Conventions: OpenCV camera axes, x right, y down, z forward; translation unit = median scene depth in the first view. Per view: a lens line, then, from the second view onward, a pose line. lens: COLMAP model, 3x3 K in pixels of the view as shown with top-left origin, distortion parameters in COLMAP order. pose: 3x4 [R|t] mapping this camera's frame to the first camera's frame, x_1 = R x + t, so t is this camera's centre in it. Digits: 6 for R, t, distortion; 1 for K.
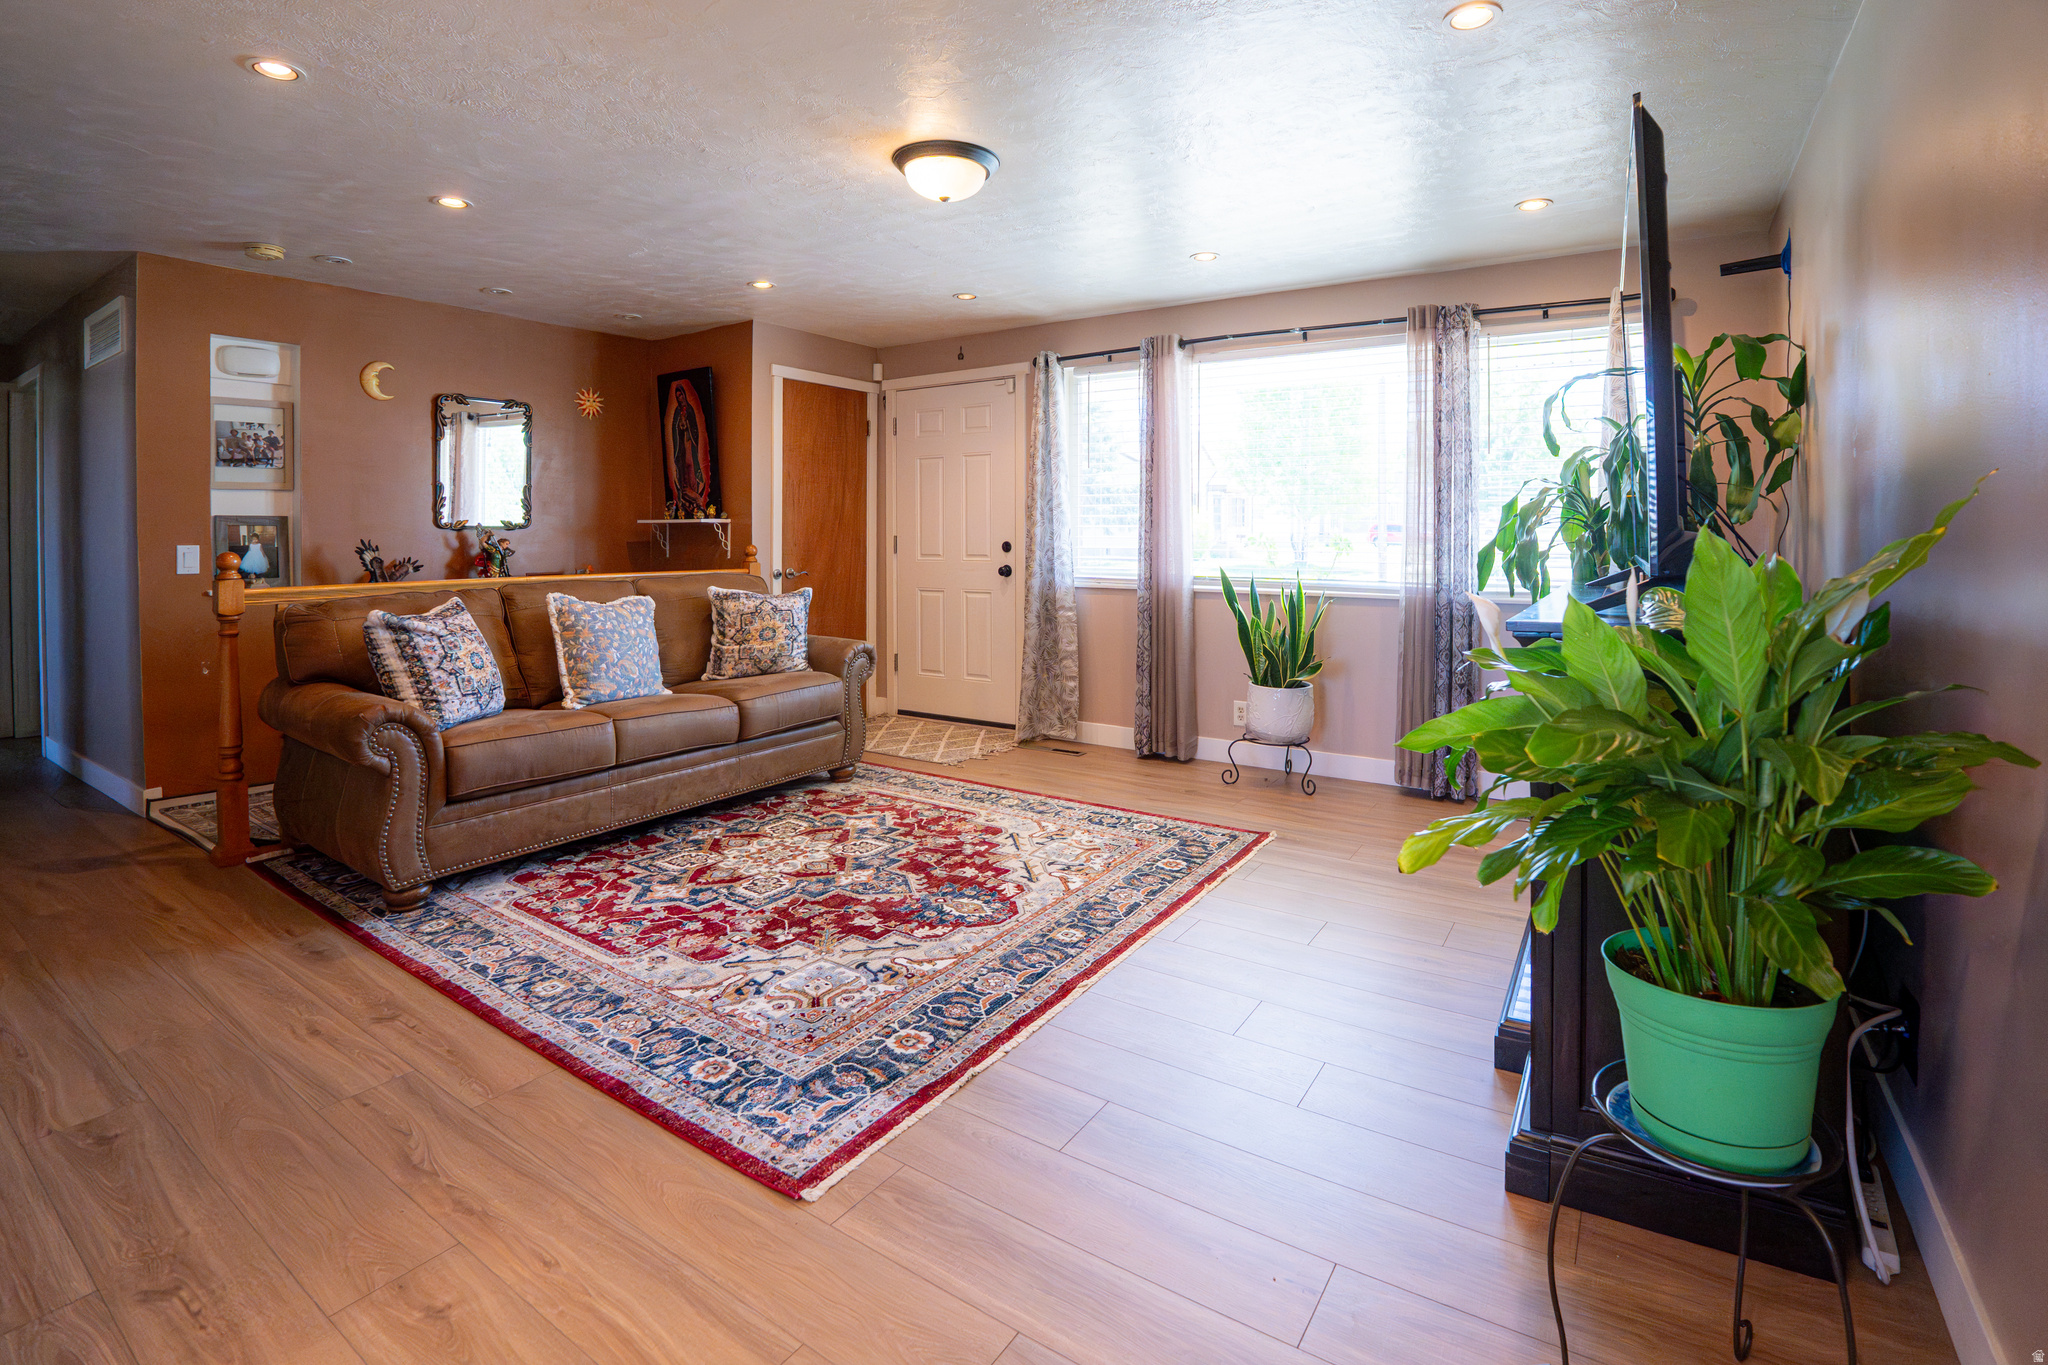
lens RADIAL K [[938.2, 0, 1025.9], [0, 938.2, 539.5], [0, 0, 1]] dist [-0.064671, 0.009150]
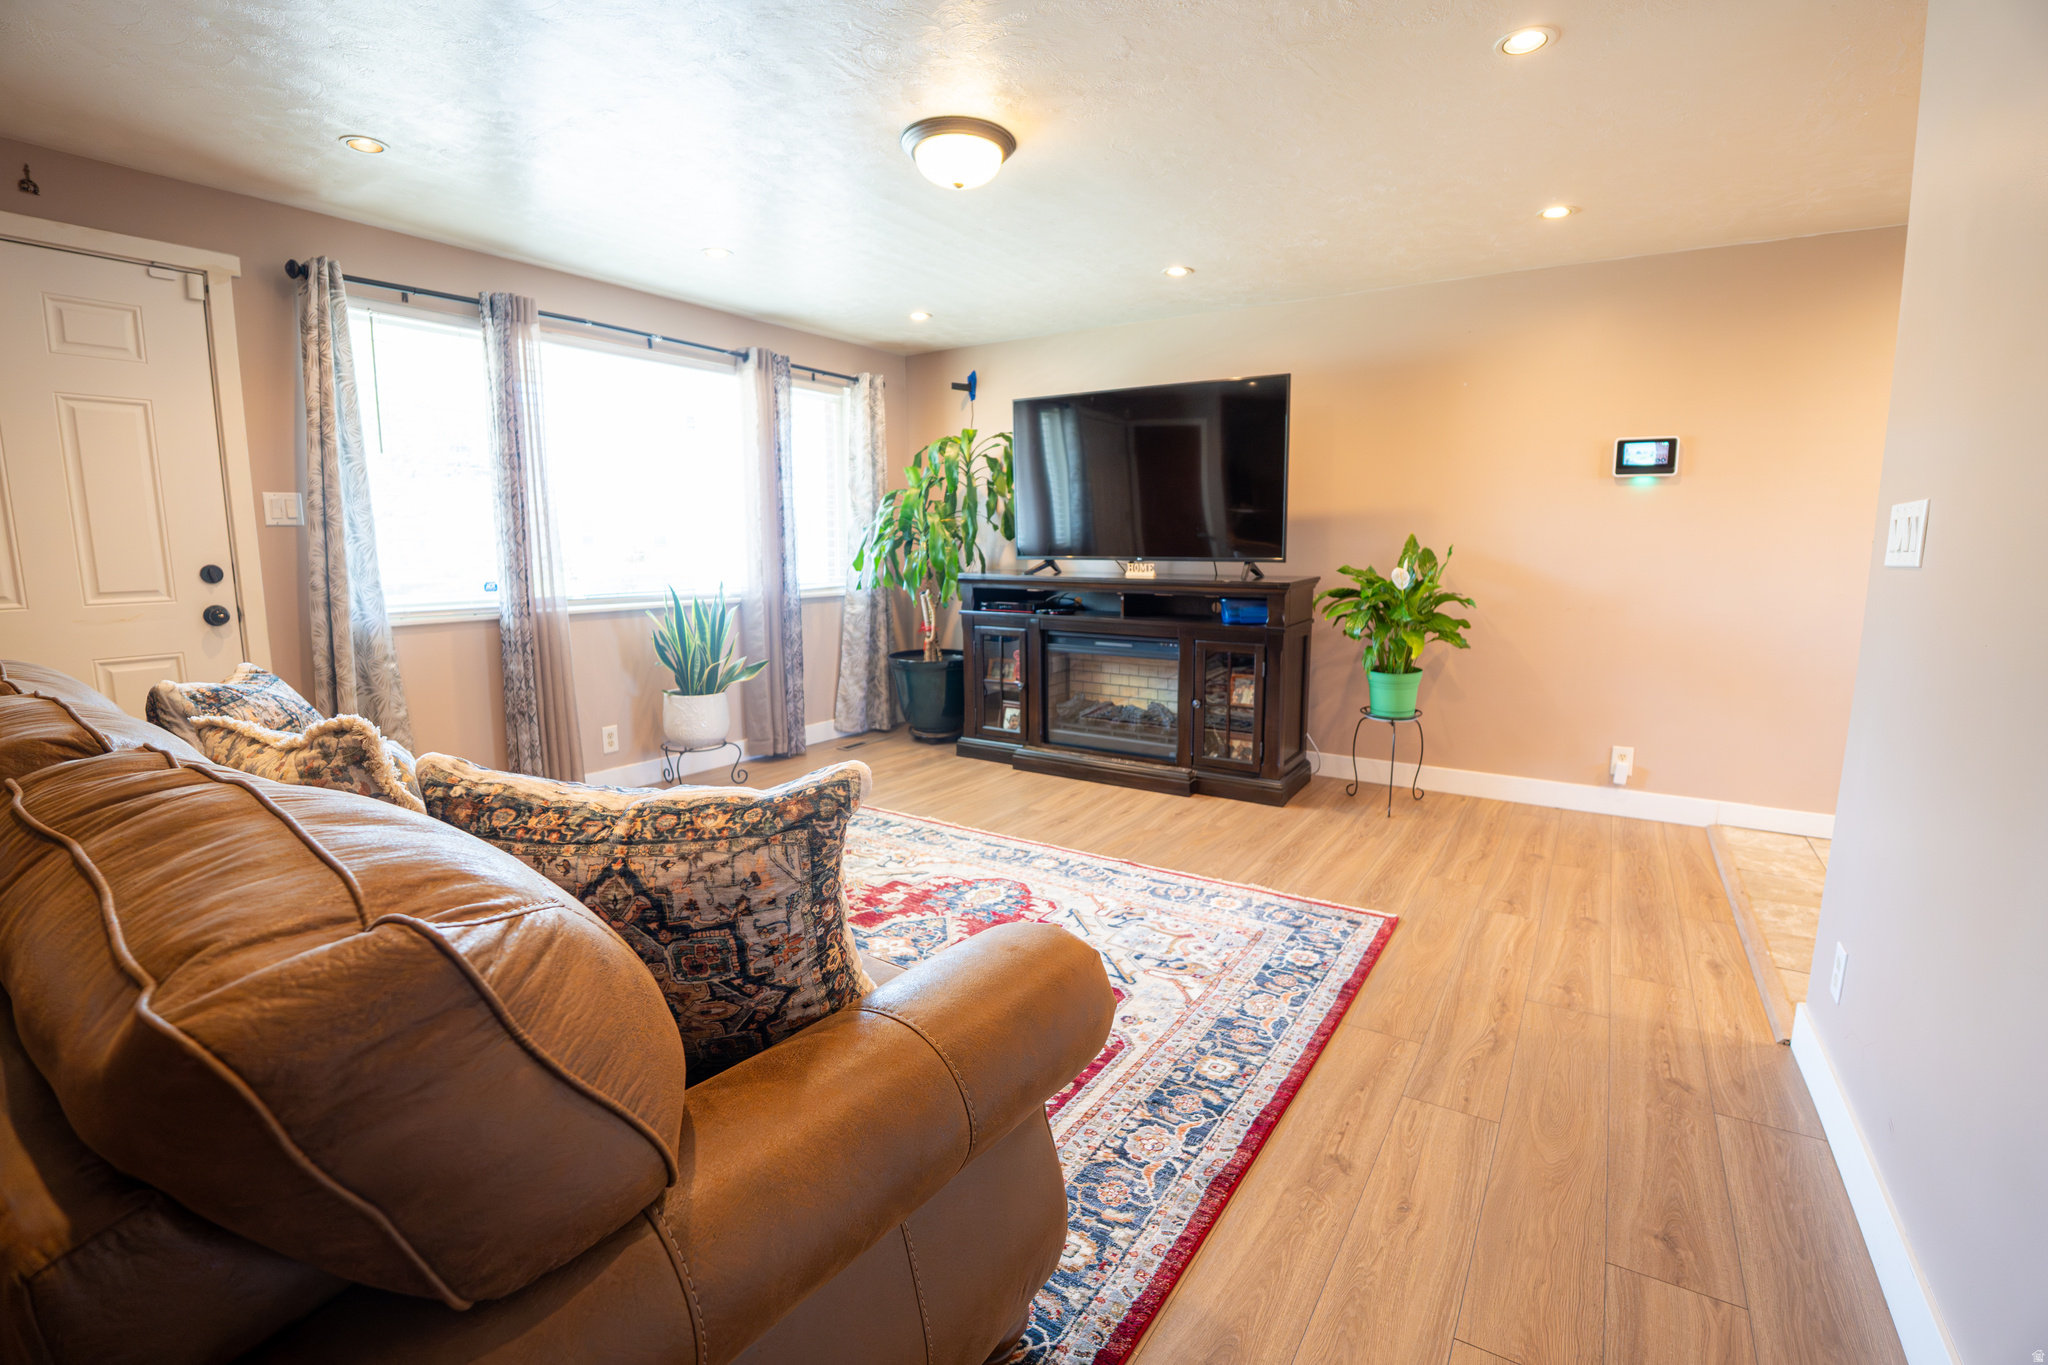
lens RADIAL K [[902.0, 0, 1024.6], [0, 902.0, 685.4], [0, 0, 1]] dist [-0.070046, 0.014321]
pose [[0.003235, -0.155737, 0.987793, -1.131928], [0.004460, 0.987791, 0.155722, -0.008652], [-0.999985, 0.003902, 0.003890, 1.014987]]
